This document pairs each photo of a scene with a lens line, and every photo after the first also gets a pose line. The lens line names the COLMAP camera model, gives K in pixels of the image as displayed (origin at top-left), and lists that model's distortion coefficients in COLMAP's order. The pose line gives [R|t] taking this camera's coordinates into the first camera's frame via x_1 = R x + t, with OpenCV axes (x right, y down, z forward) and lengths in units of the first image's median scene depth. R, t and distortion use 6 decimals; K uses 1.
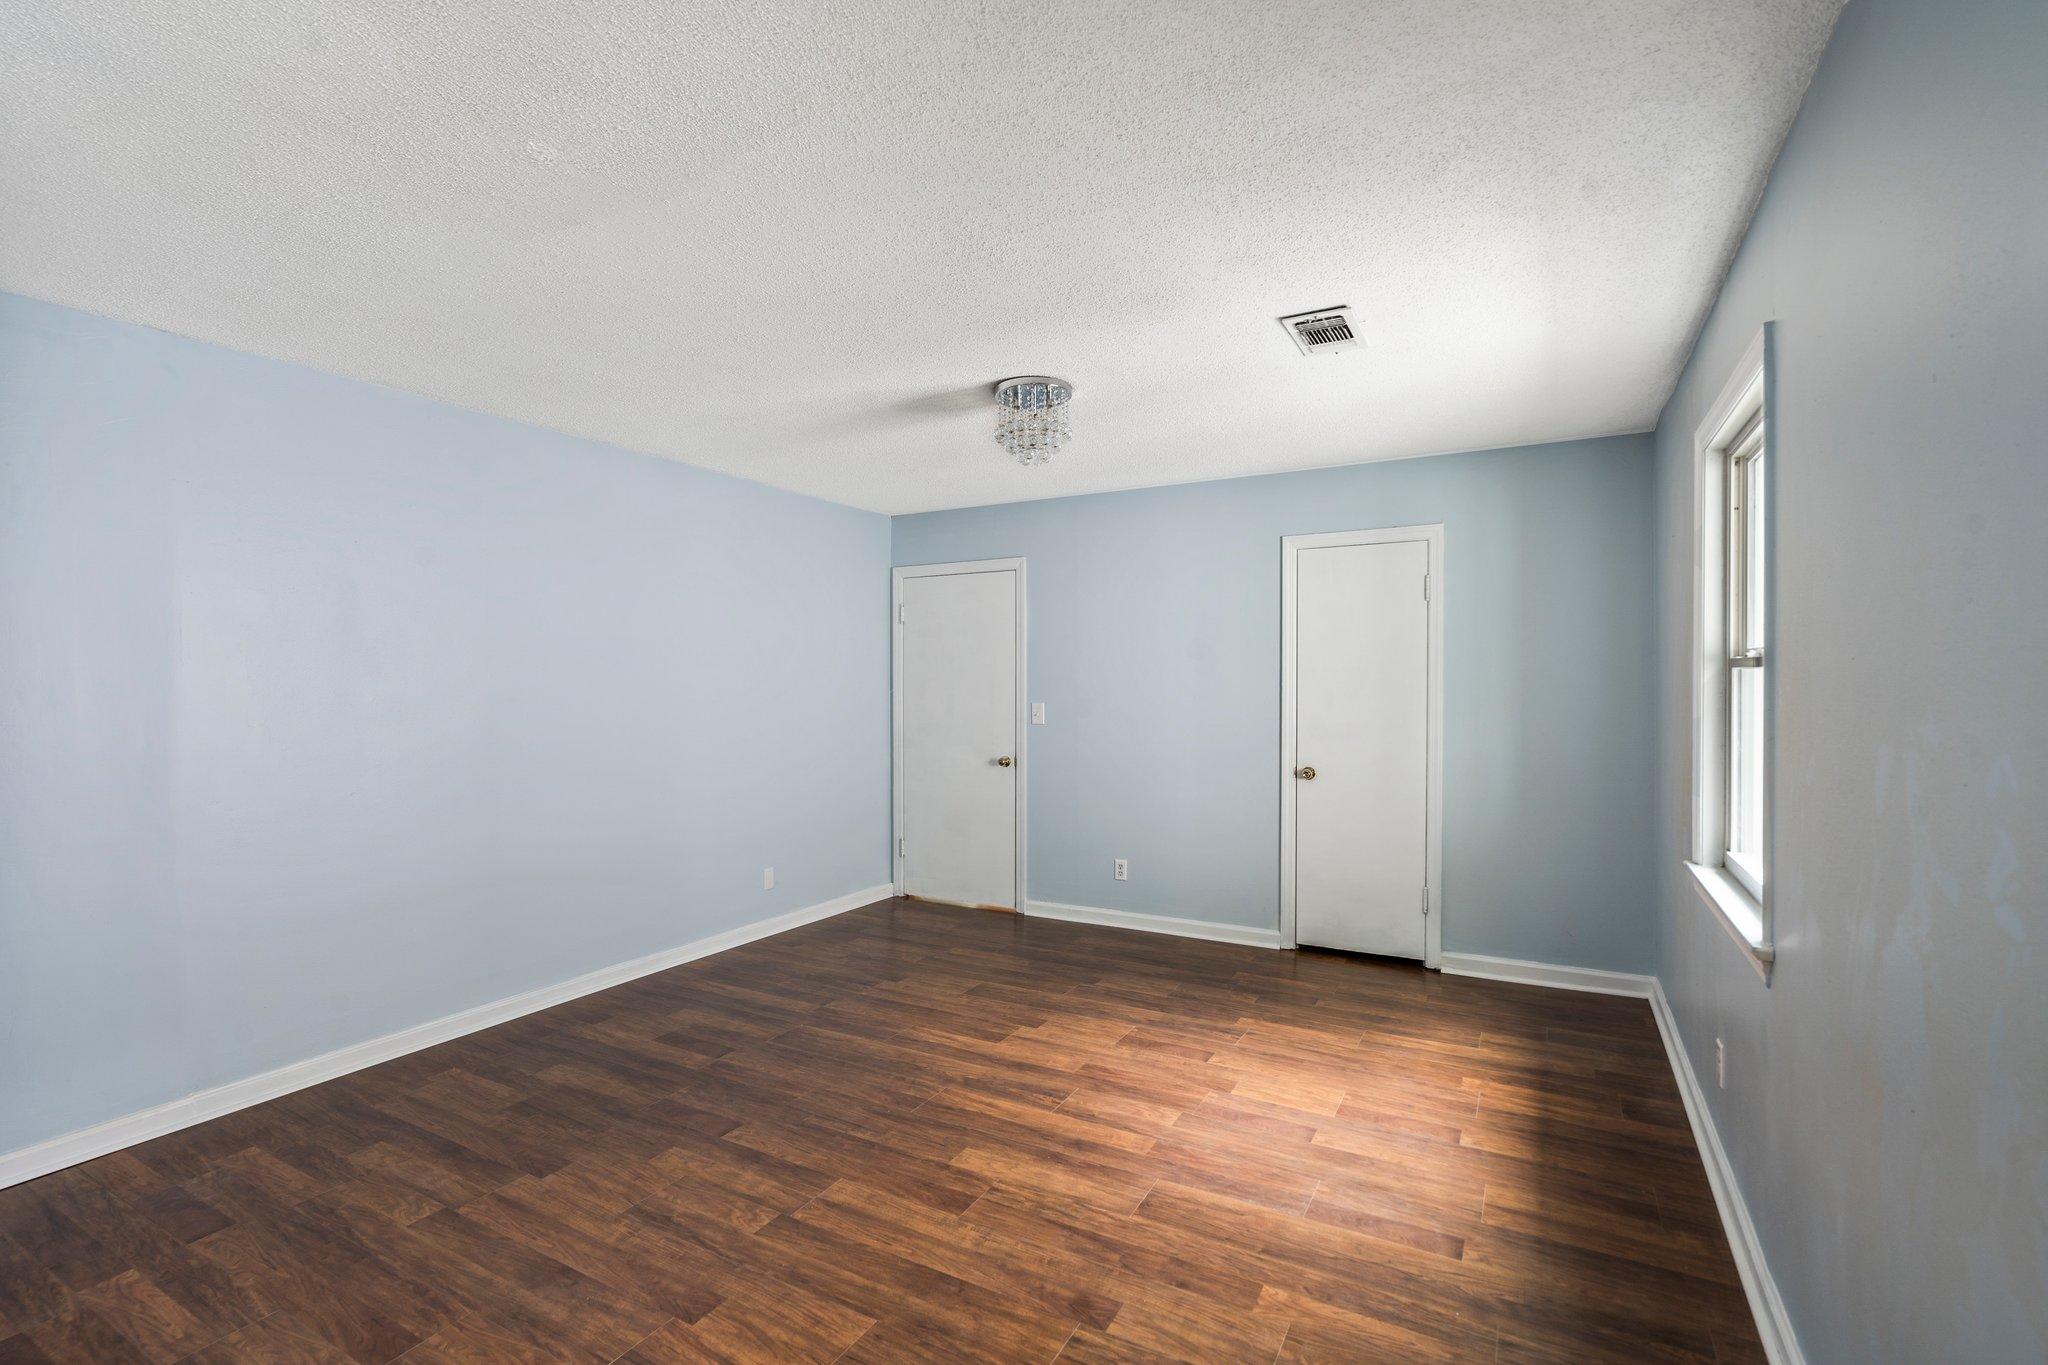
lens RADIAL K [[948.6, 0, 993.4], [0, 948.6, 684.3], [0, 0, 1]] dist [-0.002243, 0.000466]
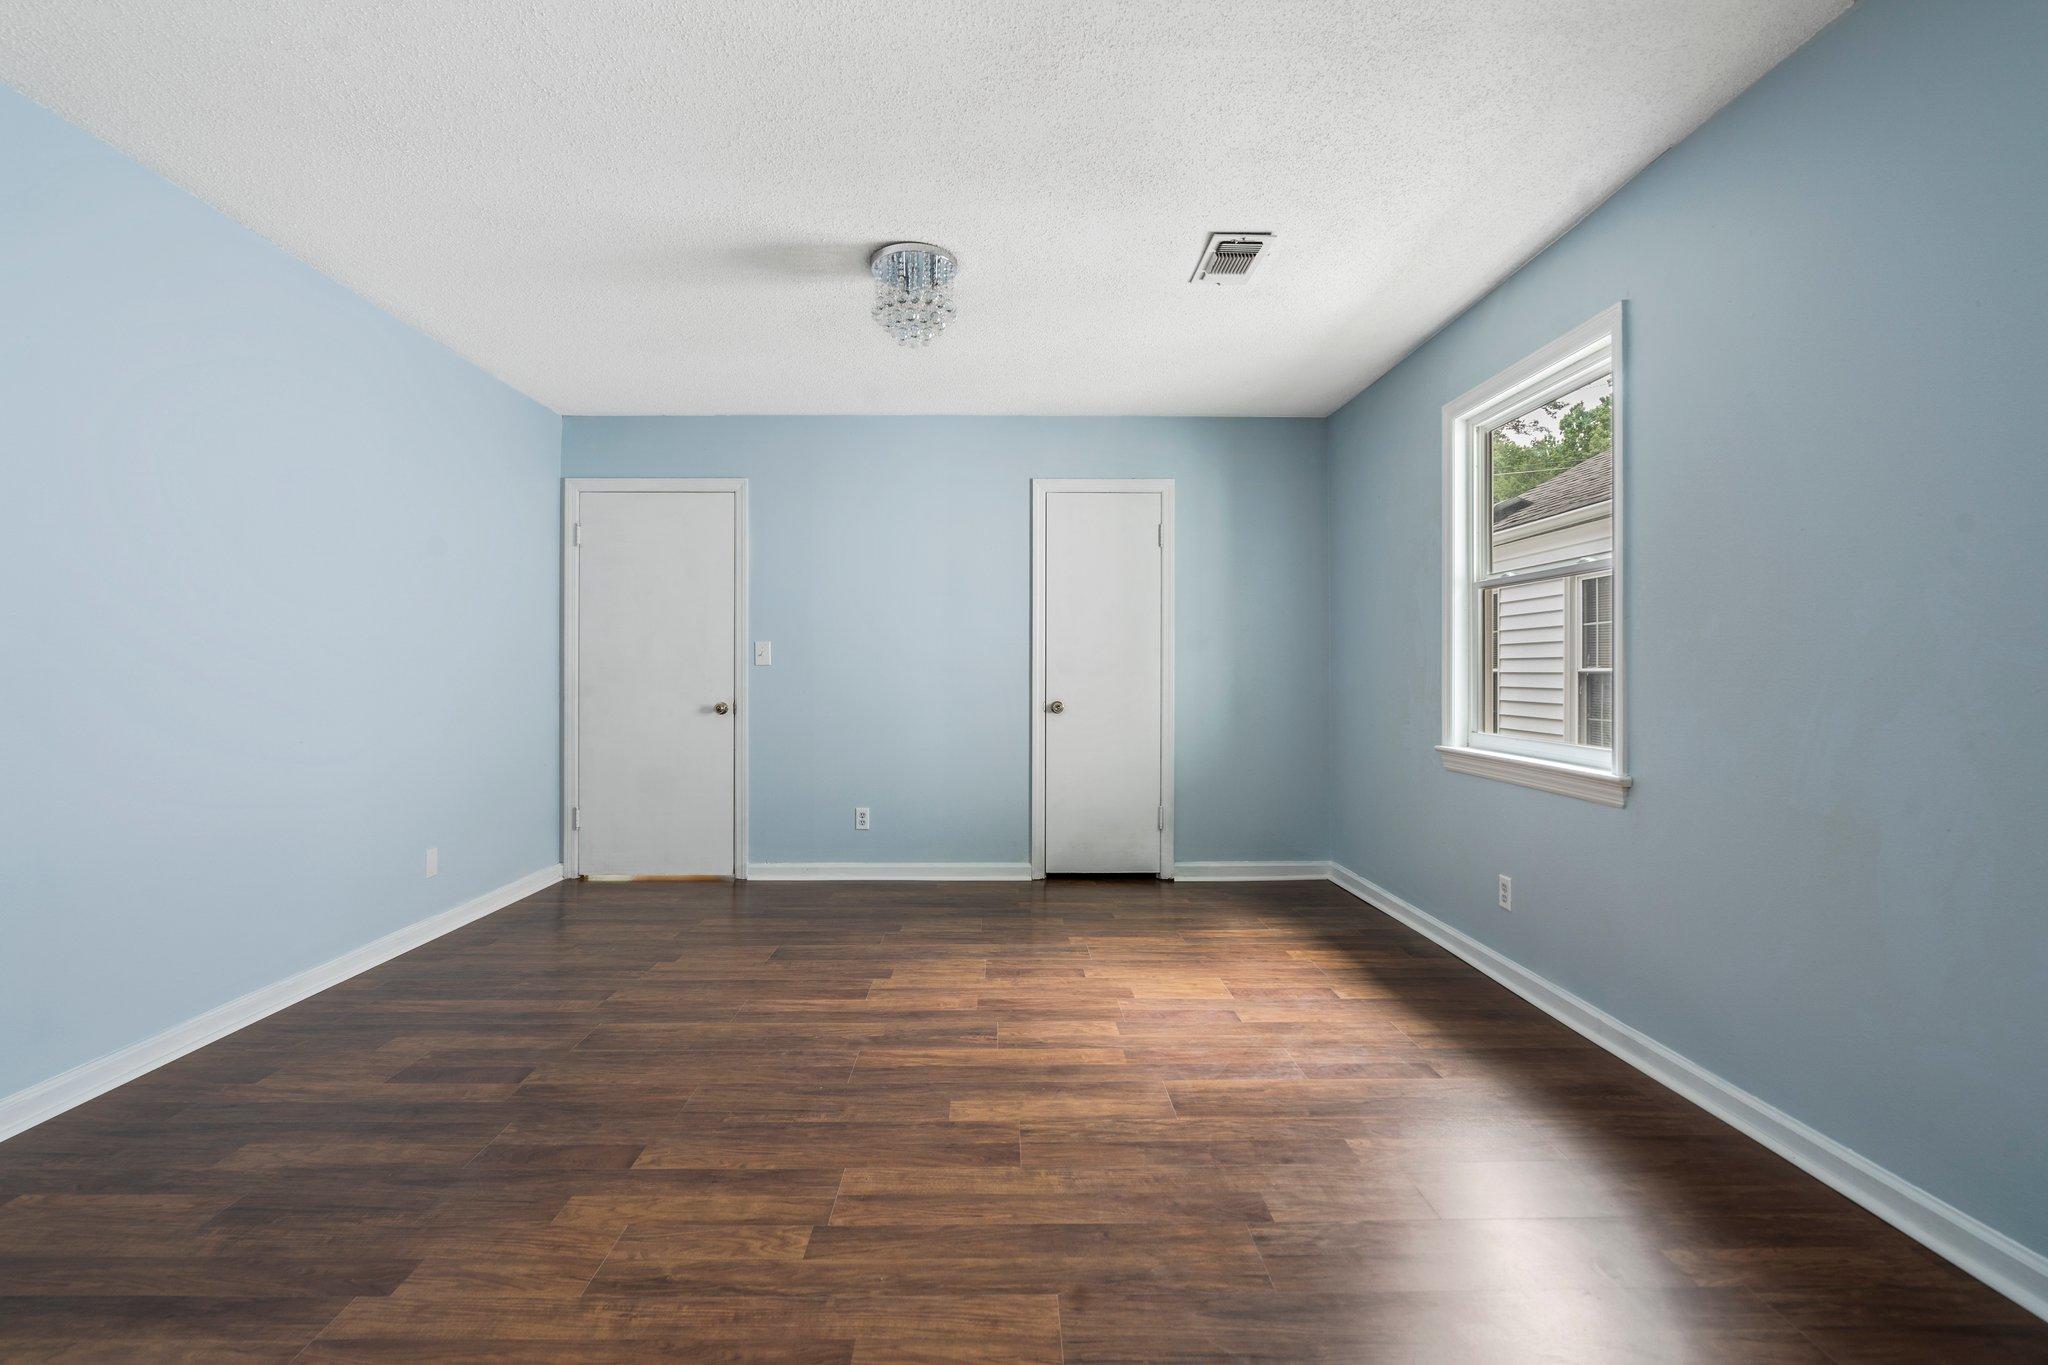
lens RADIAL K [[942.8, 0, 1011.8], [0, 942.8, 659.1], [0, 0, 1]] dist [-0.003184, 0.000613]
pose [[0.858146, 0.012669, 0.513250, -0.379254], [-0.003677, 0.999822, -0.018532, 0.094209], [-0.513393, 0.014016, 0.858039, 0.211450]]
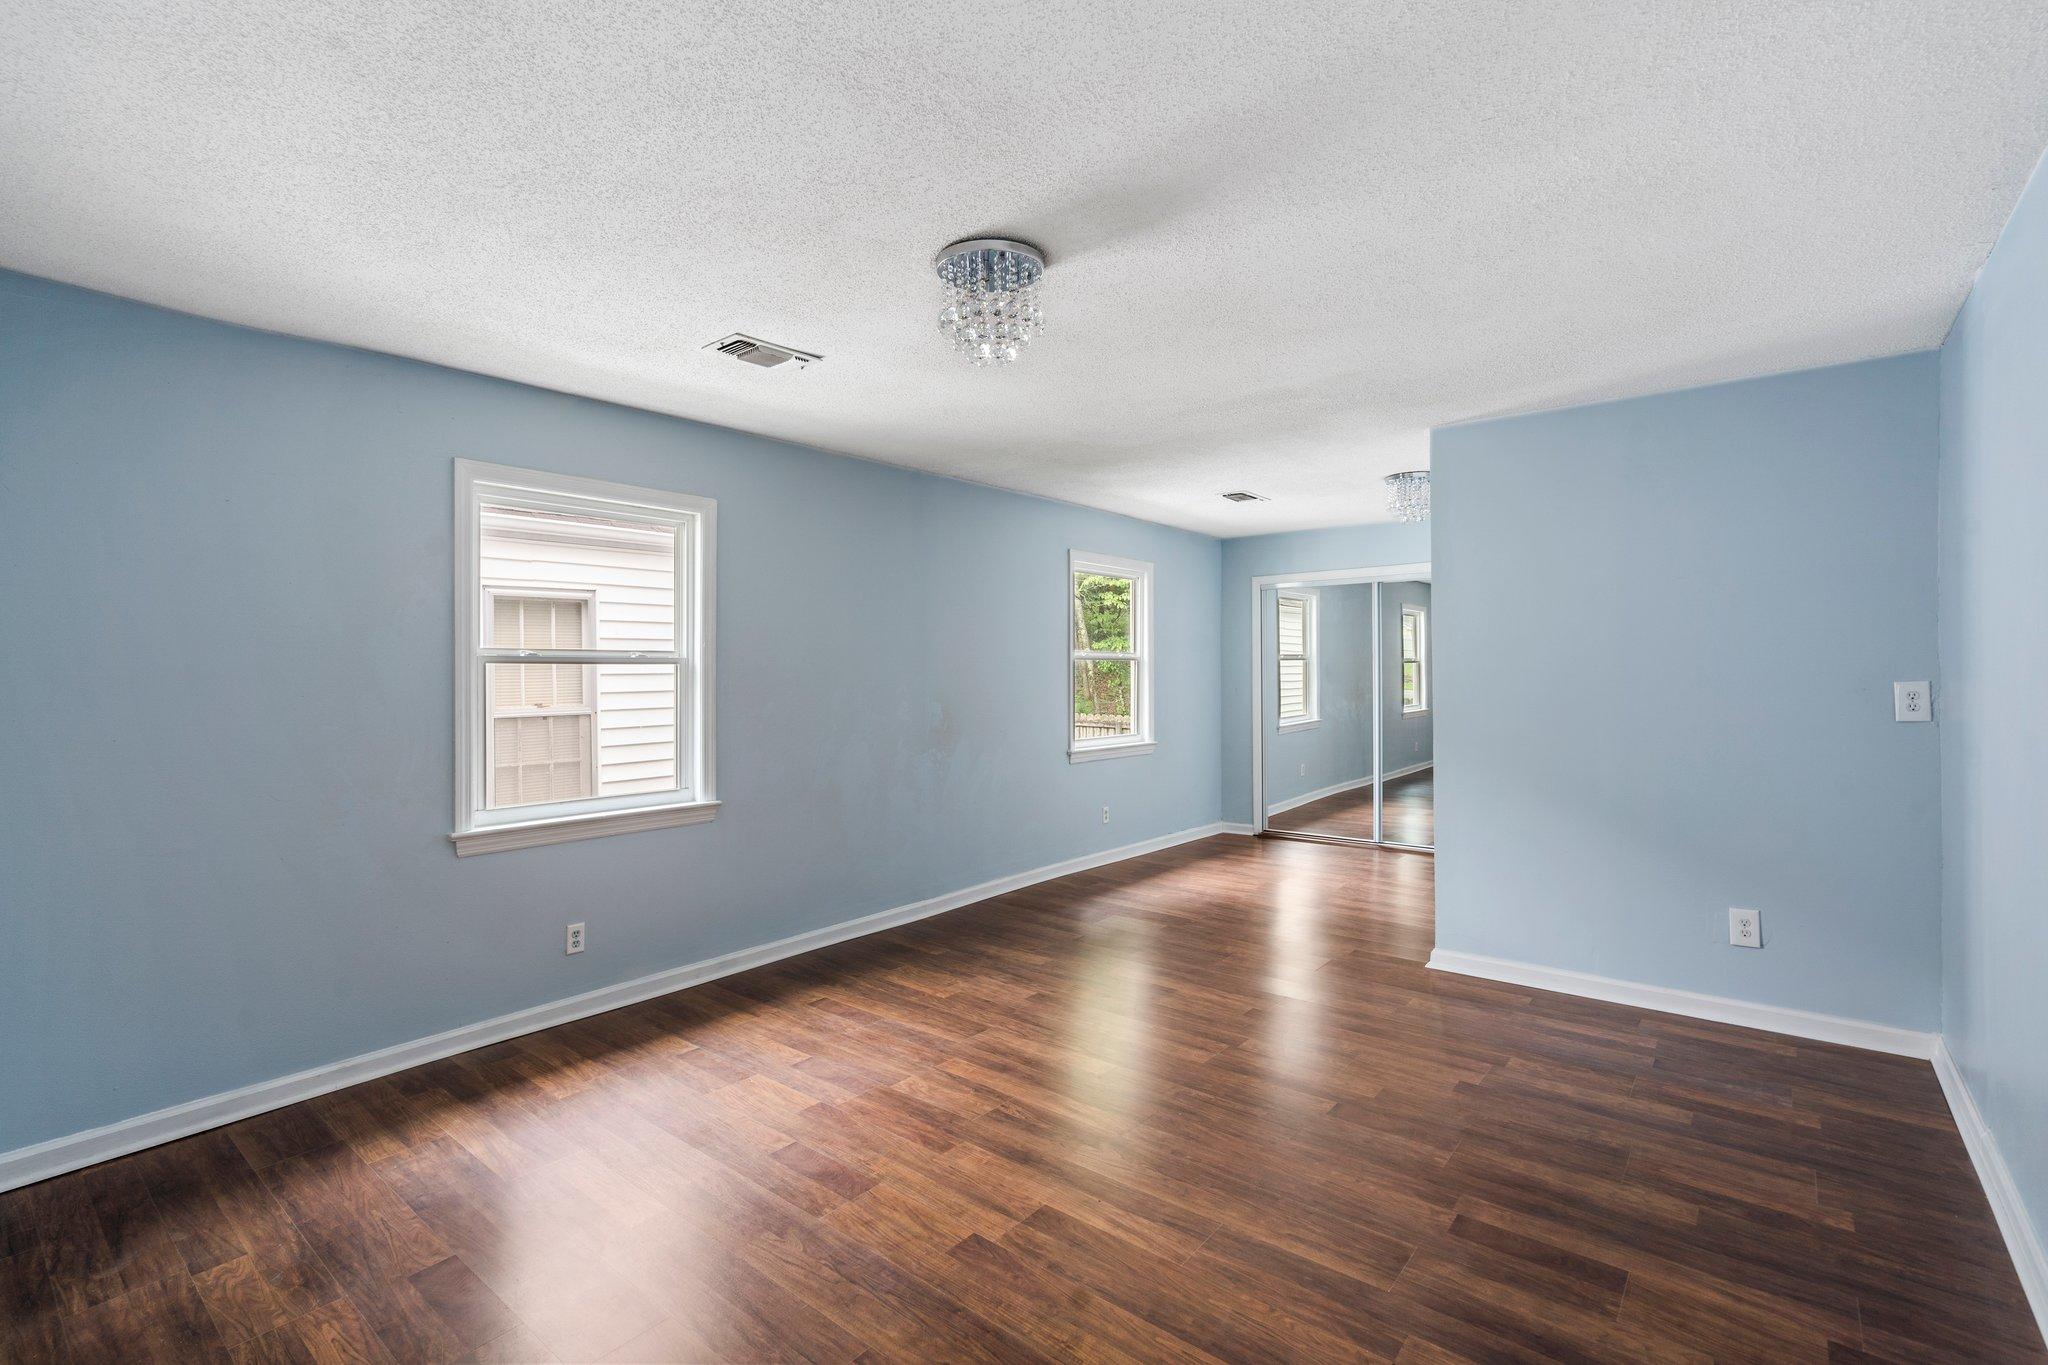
lens RADIAL K [[933.8, 0, 990.5], [0, 933.8, 679.3], [0, 0, 1]] dist [-0.003012, -0.000263]
pose [[-0.984230, 0.008575, 0.176688, -0.089793], [0.010244, 0.999911, 0.008536, -0.000922], [-0.176599, 0.010211, -0.984230, 1.910307]]
